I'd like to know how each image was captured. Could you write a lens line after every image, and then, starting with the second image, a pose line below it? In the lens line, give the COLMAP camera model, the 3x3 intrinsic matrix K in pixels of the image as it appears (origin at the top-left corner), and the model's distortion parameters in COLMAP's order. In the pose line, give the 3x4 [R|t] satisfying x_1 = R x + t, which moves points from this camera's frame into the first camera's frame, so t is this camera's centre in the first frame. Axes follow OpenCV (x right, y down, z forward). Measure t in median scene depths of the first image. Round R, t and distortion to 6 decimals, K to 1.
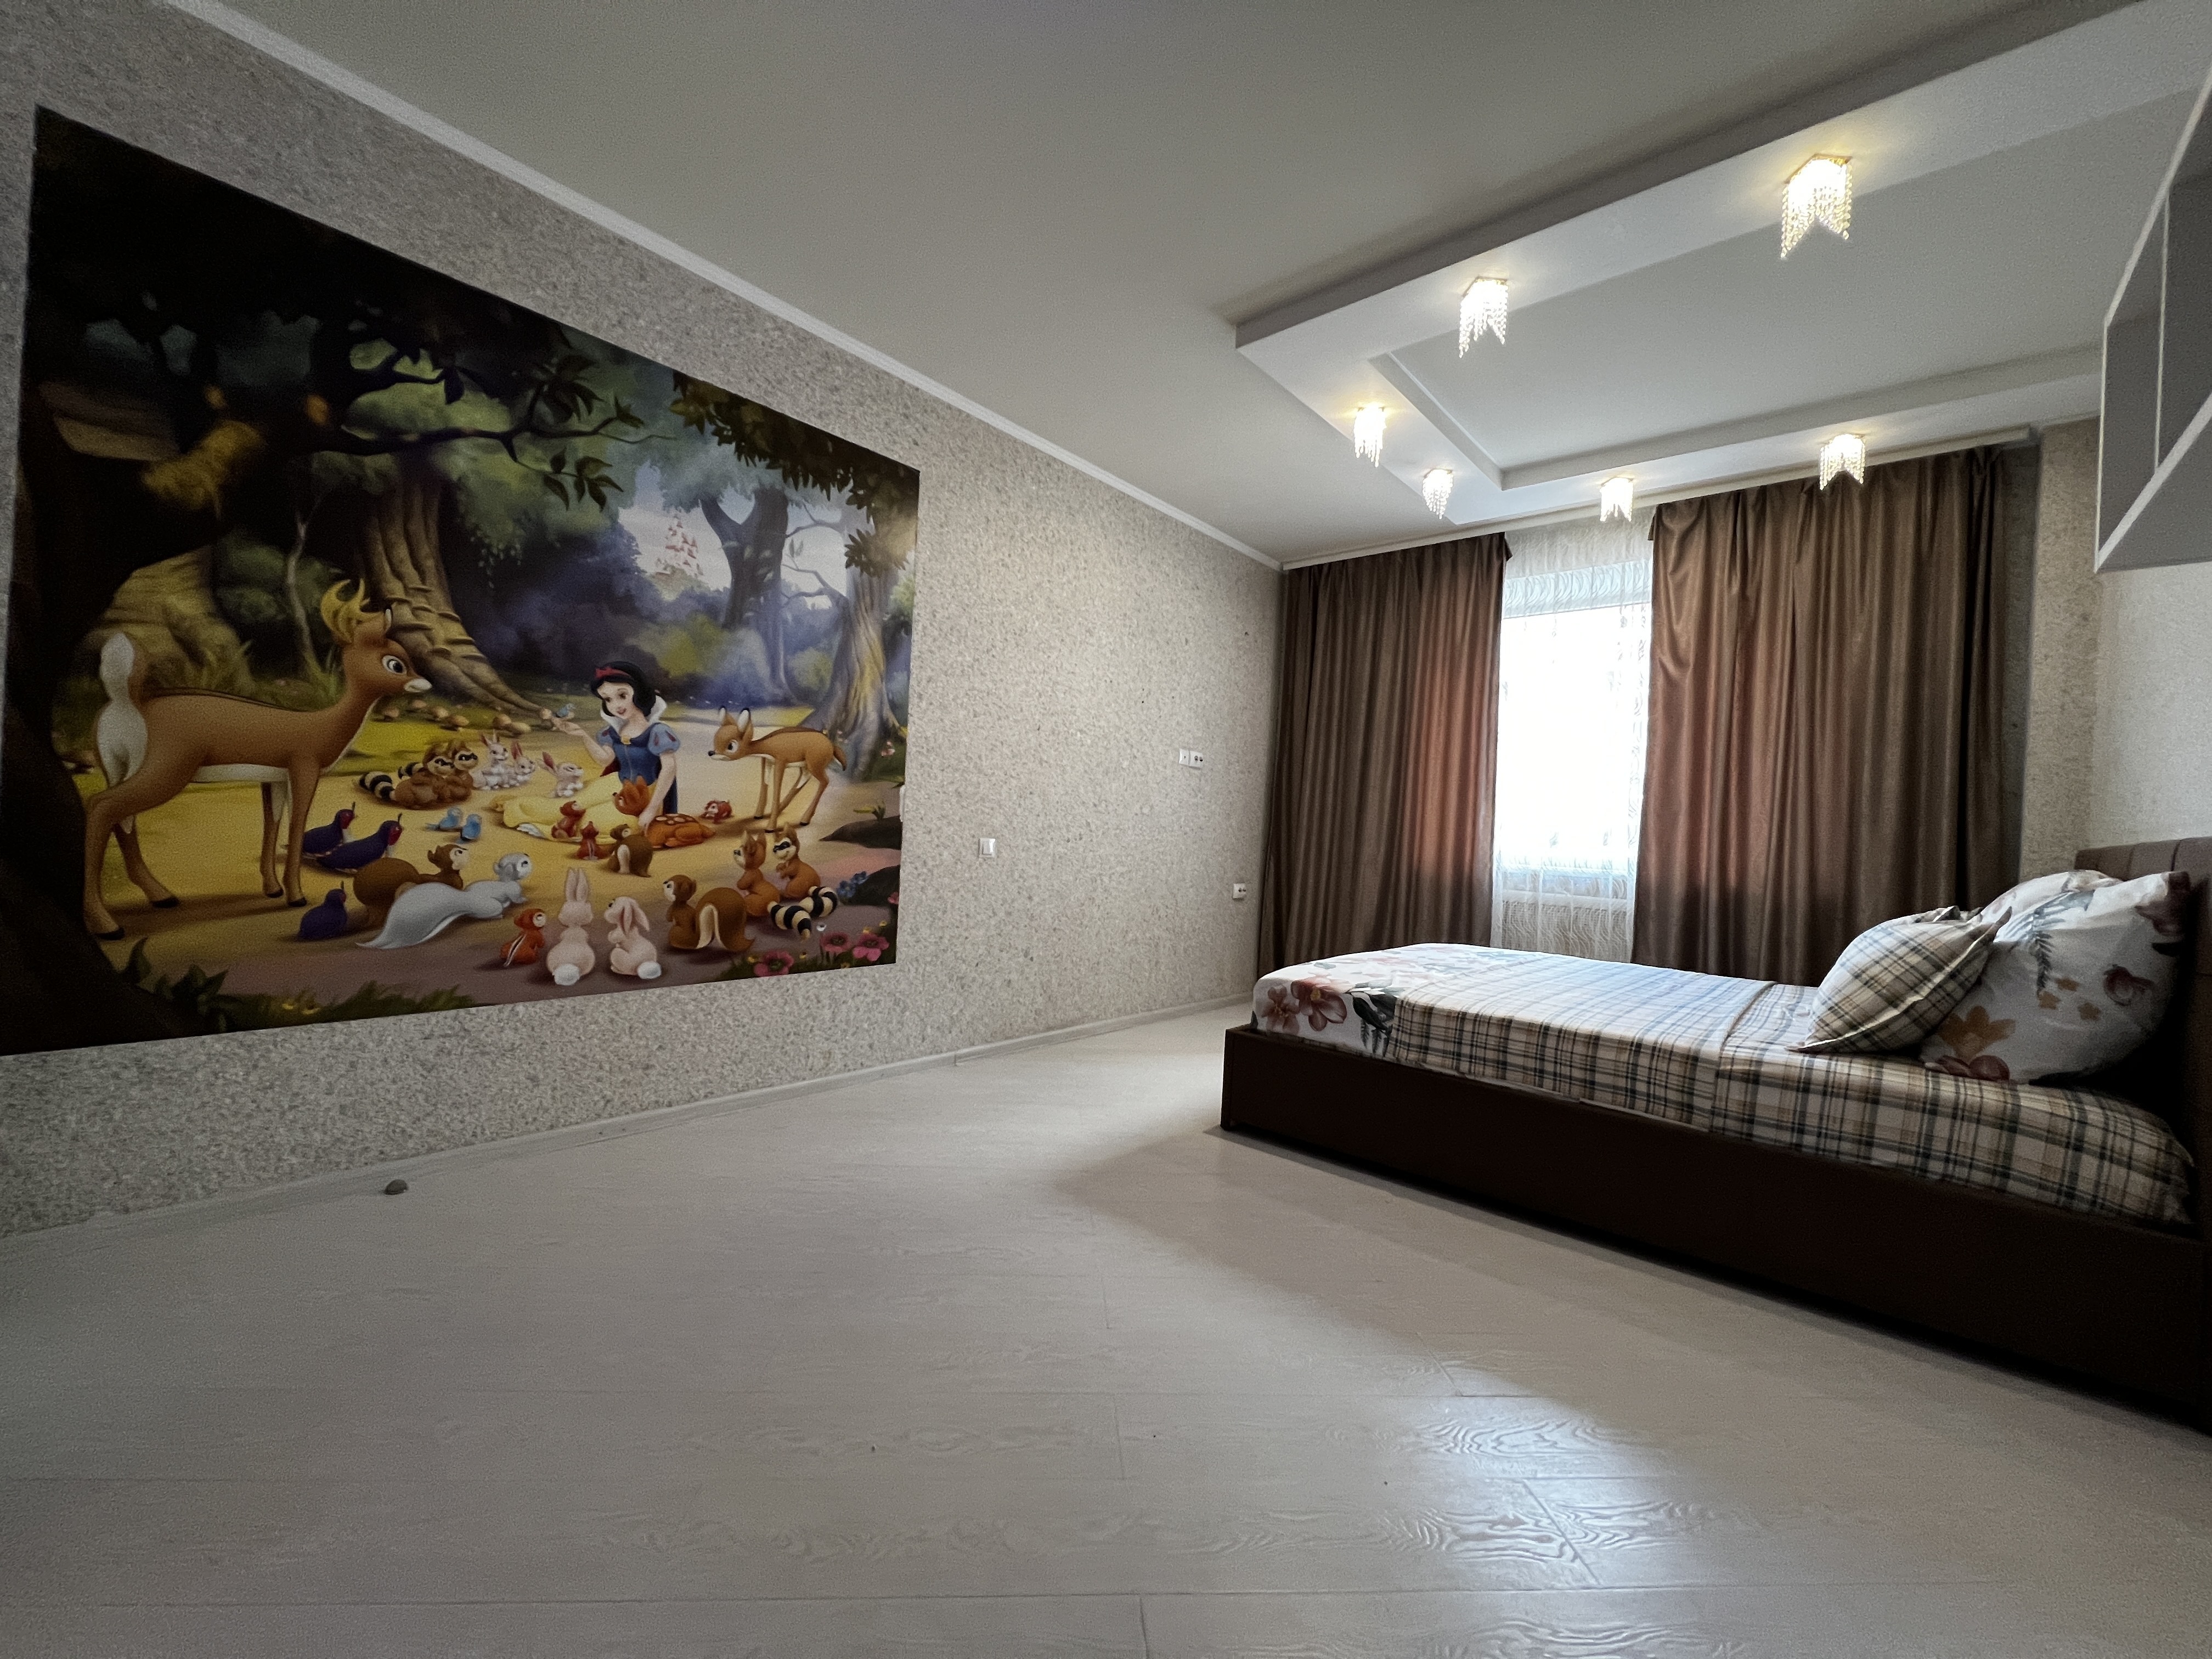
lens RADIAL K [[880.7, 0, 1104.3], [0, 880.7, 829.4], [0, 0, 1]] dist [-0.001476, 0.000346]
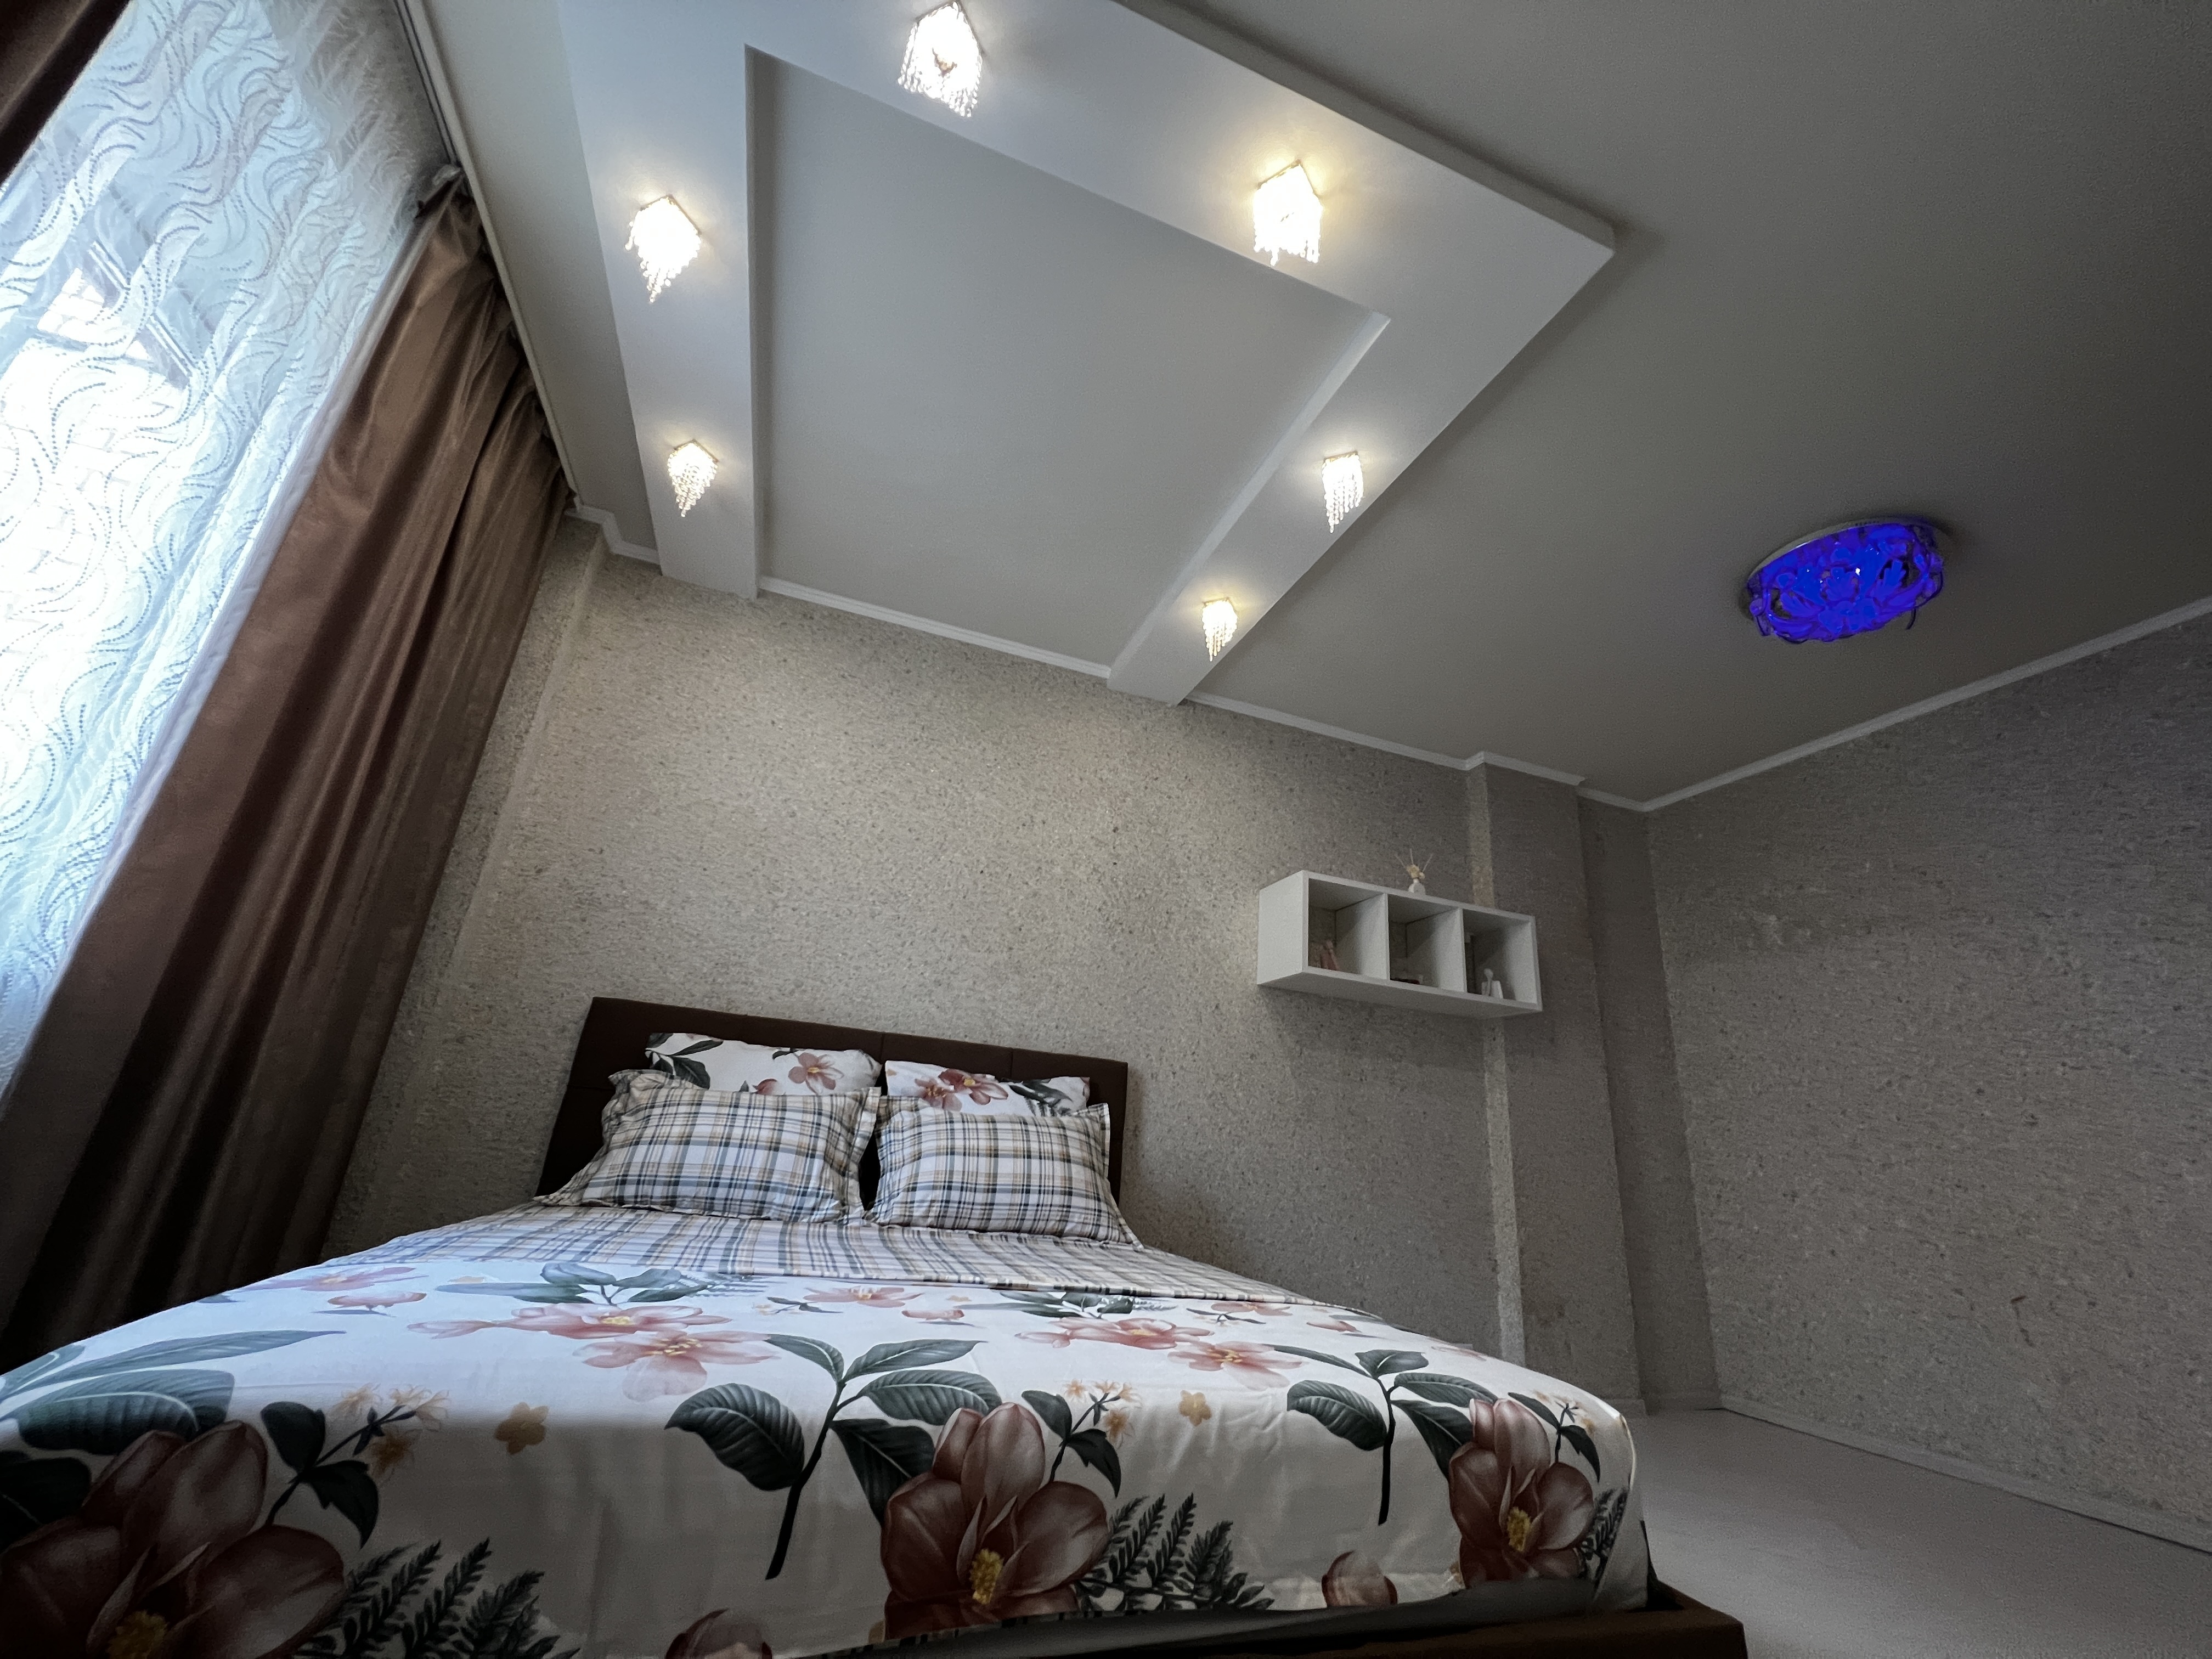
lens RADIAL K [[880.7, 0, 1108.0], [0, 880.7, 830.7], [0, 0, 1]] dist [-0.001476, 0.000346]
pose [[-0.861959, 0.052893, 0.504212, 0.176523], [-0.130023, 0.938215, -0.320698, 0.092266], [-0.490022, -0.341987, -0.801825, 1.633137]]
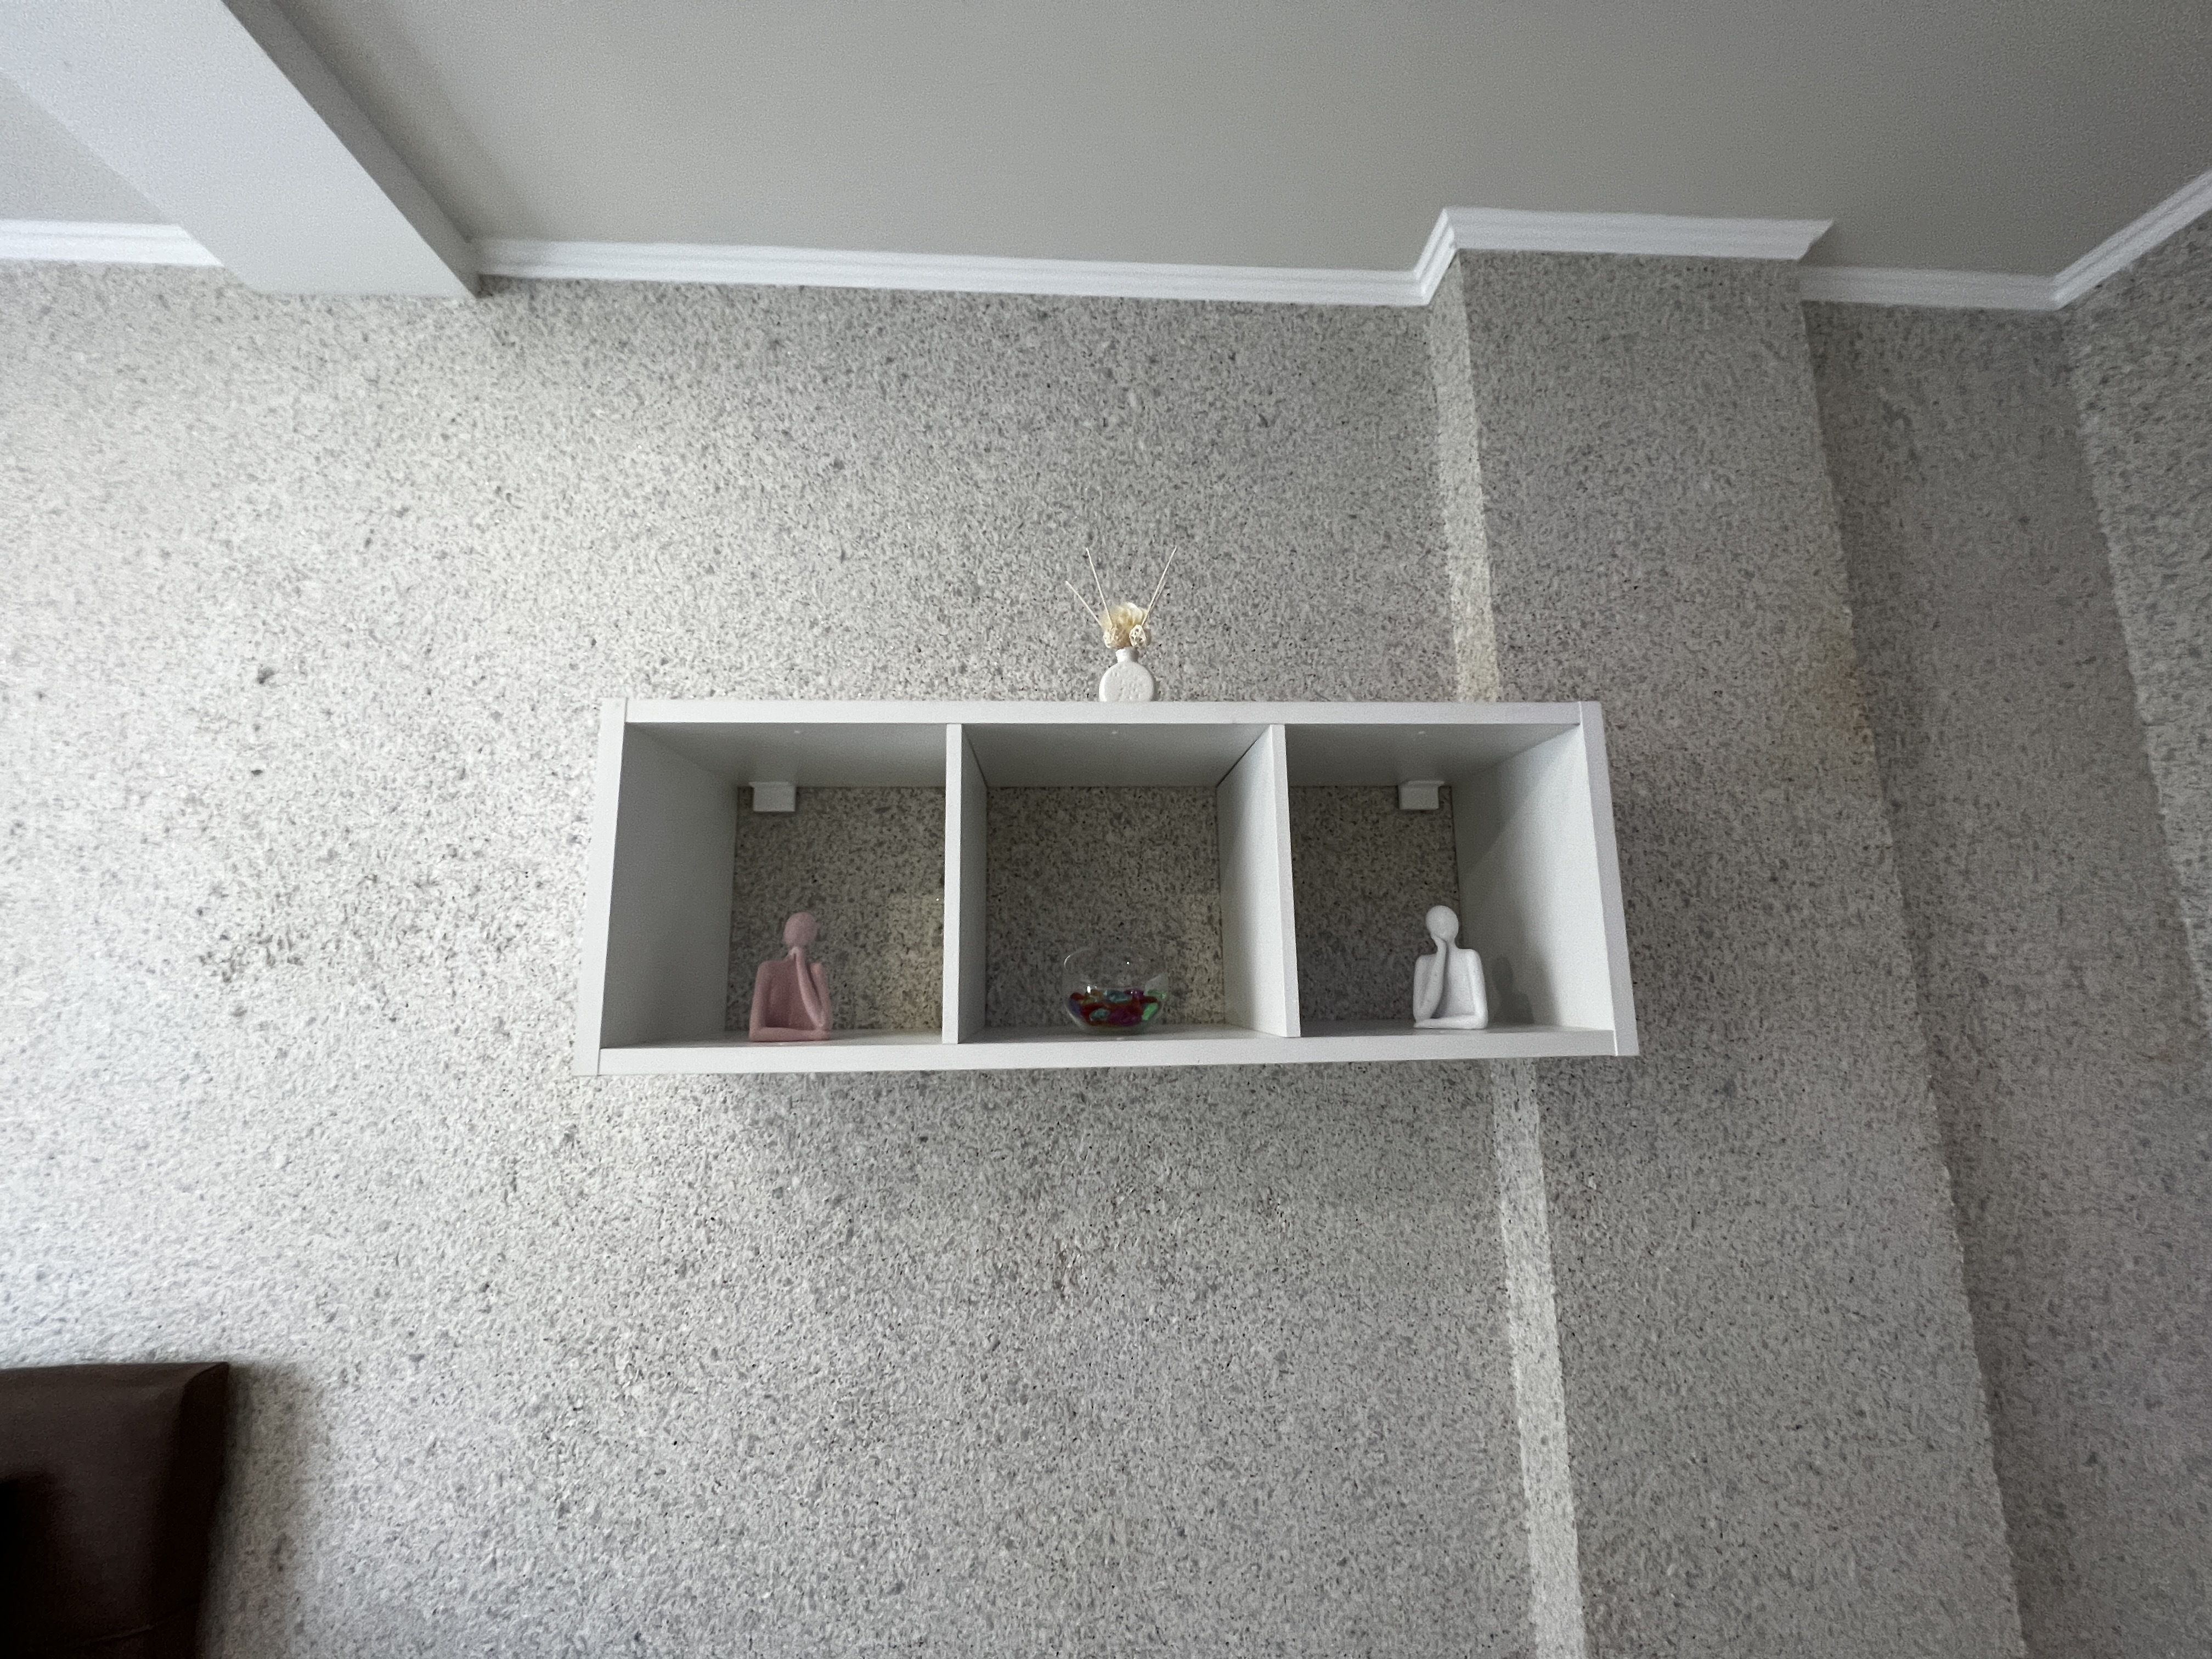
lens RADIAL K [[884.9, 0, 1110.5], [0, 884.9, 831.6], [0, 0, 1]] dist [-0.002797, 0.000888]
pose [[-0.696005, 0.079236, 0.713652, 0.182891], [-0.025503, 0.990538, -0.134850, -0.192284], [-0.717584, -0.112056, -0.687398, 0.584637]]
